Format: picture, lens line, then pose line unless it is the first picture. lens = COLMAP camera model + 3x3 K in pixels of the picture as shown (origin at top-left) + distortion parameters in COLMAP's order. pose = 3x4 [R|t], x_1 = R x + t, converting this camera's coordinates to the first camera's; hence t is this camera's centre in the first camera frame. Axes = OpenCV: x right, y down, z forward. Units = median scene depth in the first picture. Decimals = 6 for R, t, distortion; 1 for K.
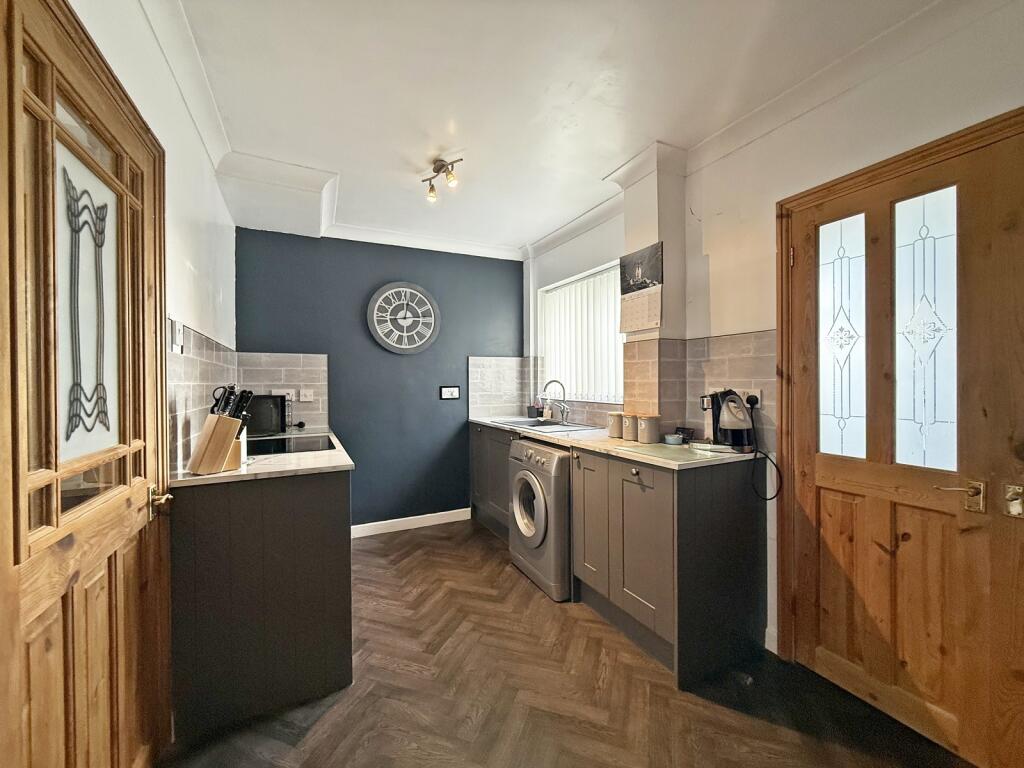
lens RADIAL K [[413.5, 0, 512.3], [0, 413.5, 381.3], [0, 0, 1]] dist [-0.002534, -0.001712]
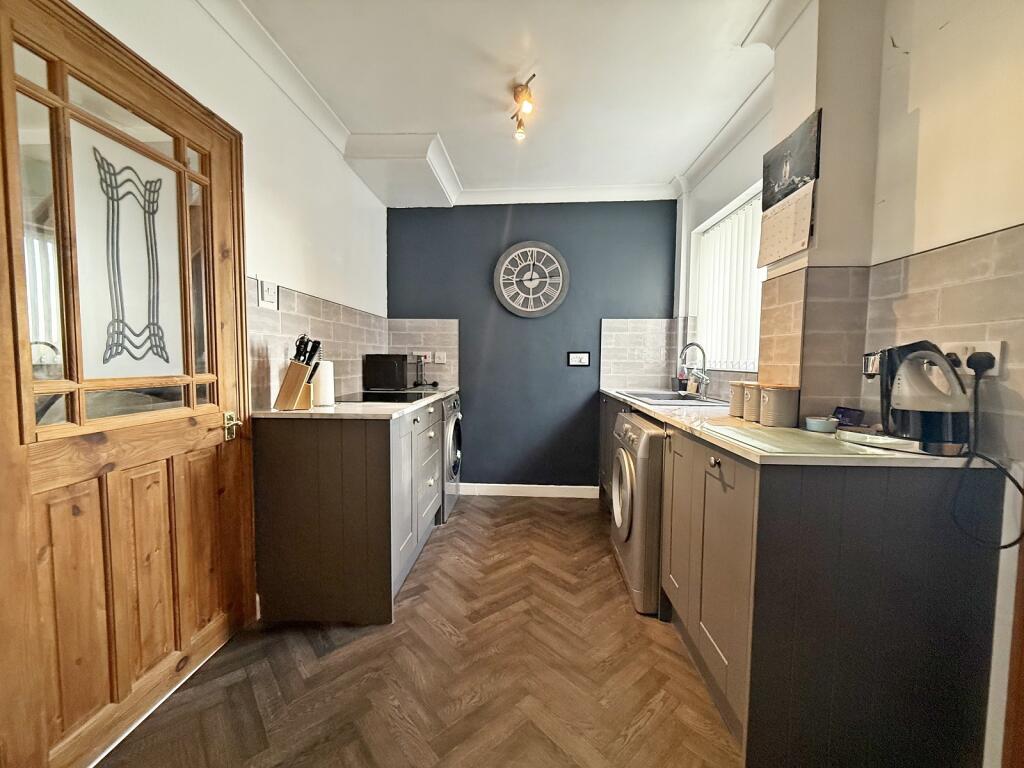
lens RADIAL K [[413.5, 0, 509.7], [0, 413.5, 382.5], [0, 0, 1]] dist [-0.002534, -0.001712]
pose [[0.867818, 0.042656, -0.495048, 0.275484], [-0.015391, 0.998138, 0.059026, 0.044362], [0.496643, -0.043604, 0.866859, 0.203757]]
